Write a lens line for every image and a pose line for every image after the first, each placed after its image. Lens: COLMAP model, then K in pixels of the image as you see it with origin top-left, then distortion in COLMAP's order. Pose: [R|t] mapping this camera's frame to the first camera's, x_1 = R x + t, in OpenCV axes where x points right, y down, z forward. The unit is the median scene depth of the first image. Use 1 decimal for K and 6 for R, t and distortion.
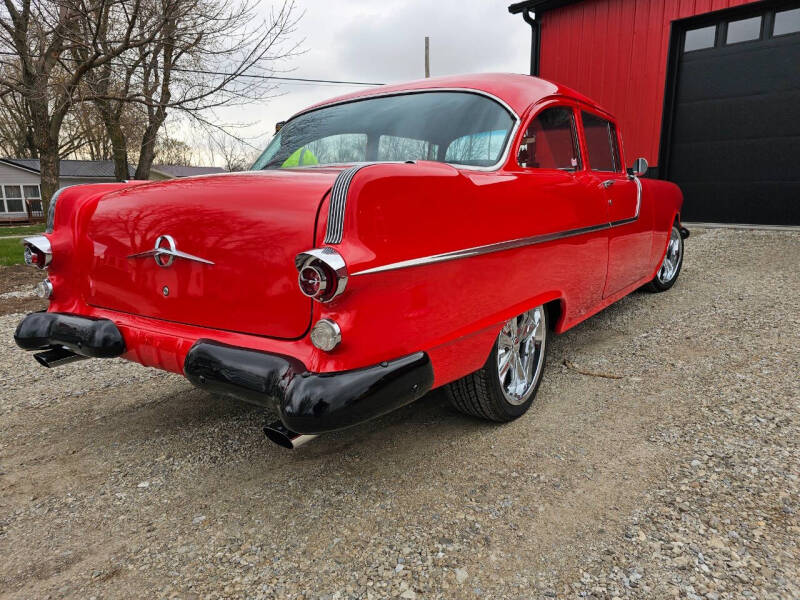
lens RADIAL K [[548.3, 0, 401.7], [0, 548.3, 301.2], [0, 0, 1]] dist [0.042427, -0.043616]
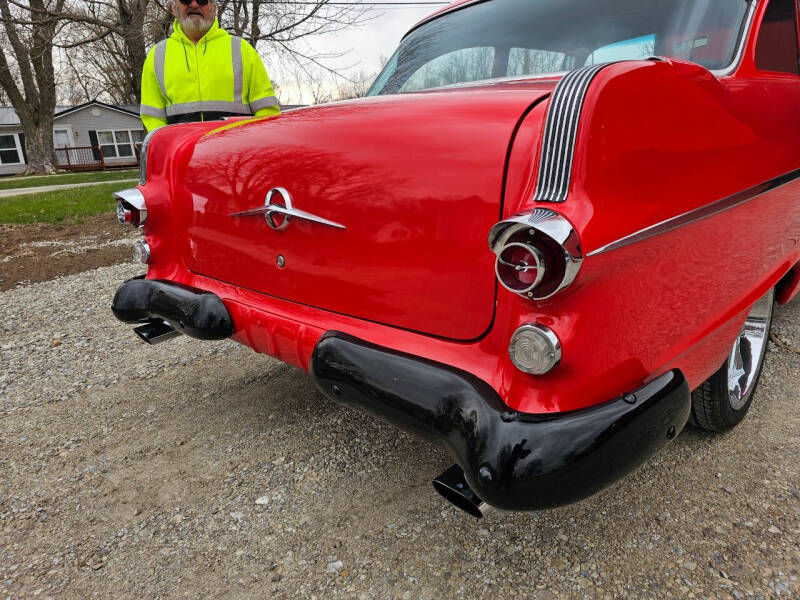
lens RADIAL K [[548.3, 0, 396.6], [0, 548.3, 295.2], [0, 0, 1]] dist [0.042427, -0.043616]
pose [[0.986399, 0.008694, -0.164136, -0.129083], [0.008701, 0.994438, 0.104962, -0.045241], [0.164135, -0.104962, 0.980838, 0.246704]]
